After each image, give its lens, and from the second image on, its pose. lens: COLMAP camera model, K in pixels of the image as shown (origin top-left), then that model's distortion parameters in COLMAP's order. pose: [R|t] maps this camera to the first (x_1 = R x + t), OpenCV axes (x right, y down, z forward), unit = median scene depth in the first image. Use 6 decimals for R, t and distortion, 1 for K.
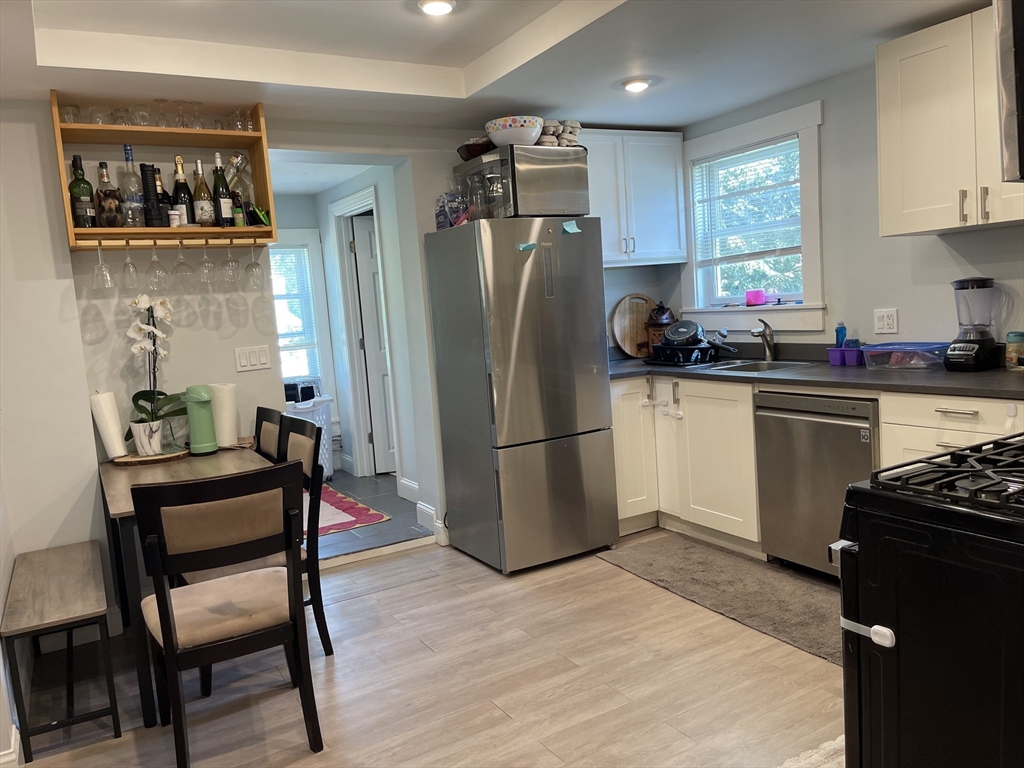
lens RADIAL K [[756.6, 0, 512.0], [0, 756.6, 384.0], [0, 0, 1]] dist [0.005753, 0.000474]
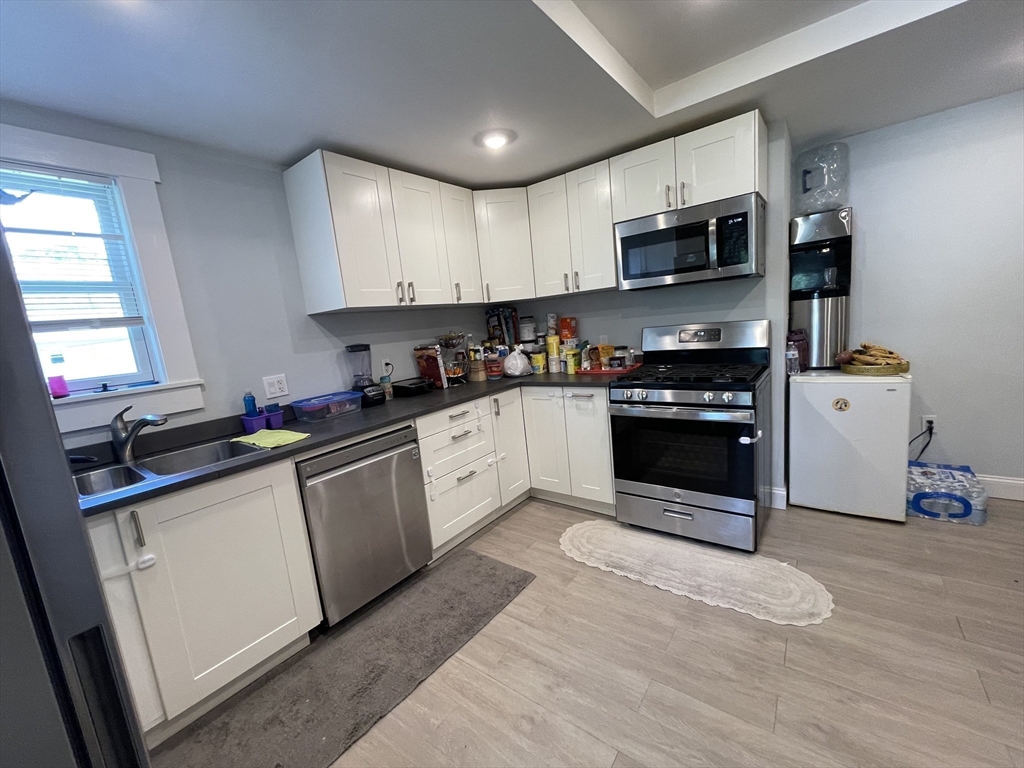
lens RADIAL K [[414.5, 0, 511.4], [0, 414.5, 393.0], [0, 0, 1]] dist [-0.001222, -0.000098]
pose [[-0.358947, -0.035191, 0.932694, -0.278313], [0.231326, 0.964757, 0.125426, -0.090127], [-0.904238, 0.260777, -0.338156, 1.150746]]
